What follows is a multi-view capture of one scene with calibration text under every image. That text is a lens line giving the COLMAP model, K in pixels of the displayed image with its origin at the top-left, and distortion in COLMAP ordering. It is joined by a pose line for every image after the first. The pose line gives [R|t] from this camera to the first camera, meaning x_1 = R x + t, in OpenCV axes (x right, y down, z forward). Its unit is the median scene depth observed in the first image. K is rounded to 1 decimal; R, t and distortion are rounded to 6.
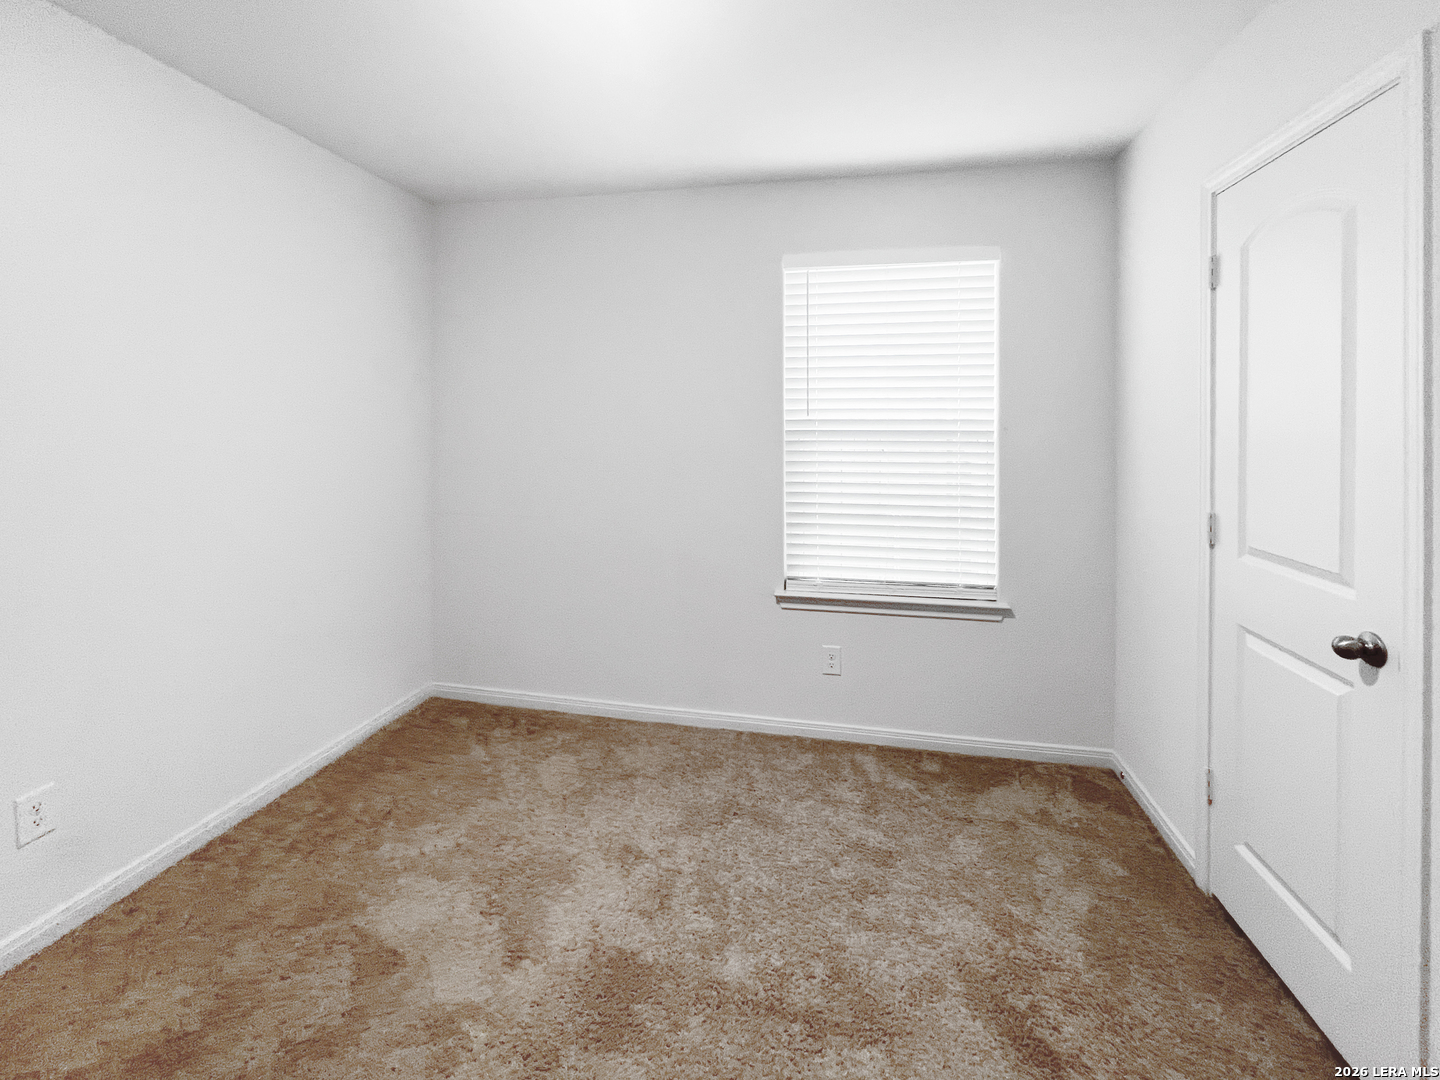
lens RADIAL K [[638.8, 0, 744.6], [0, 638.8, 458.9], [0, 0, 1]] dist [-0.001057, -0.000075]
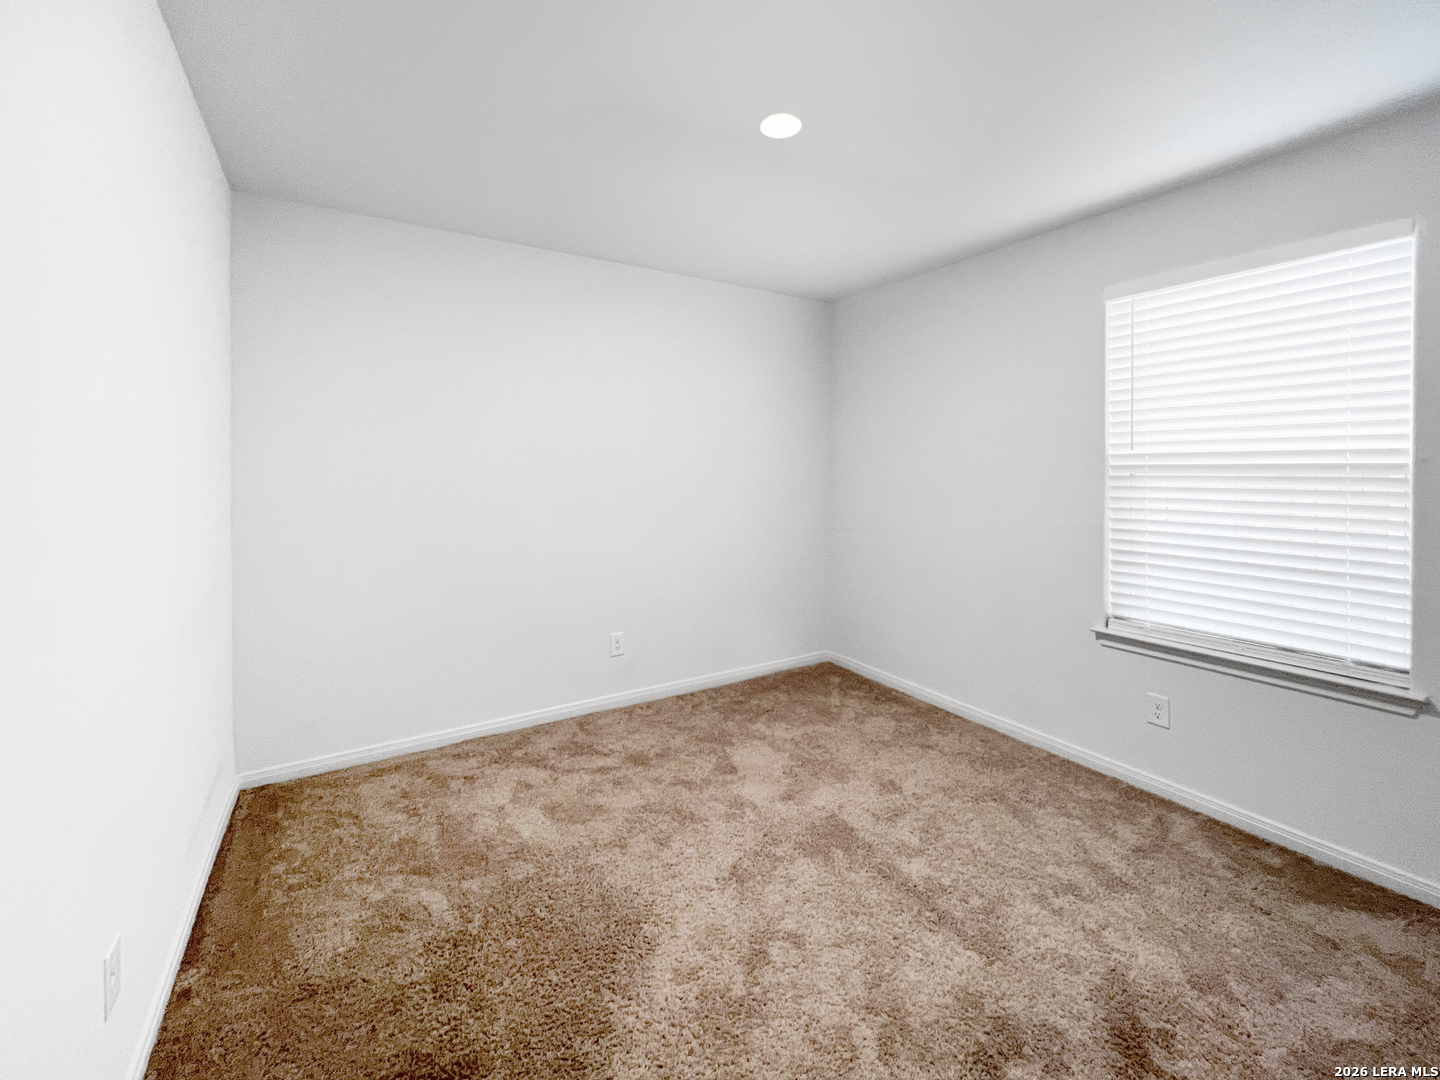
lens RADIAL K [[615.0, 0, 711.0], [0, 615.0, 529.8], [0, 0, 1]] dist [0.003946, 0.000654]
pose [[0.677488, 0.069998, -0.732195, 0.375969], [-0.033071, 0.997354, 0.064747, 0.014259], [0.734790, -0.019651, 0.678010, -0.107413]]
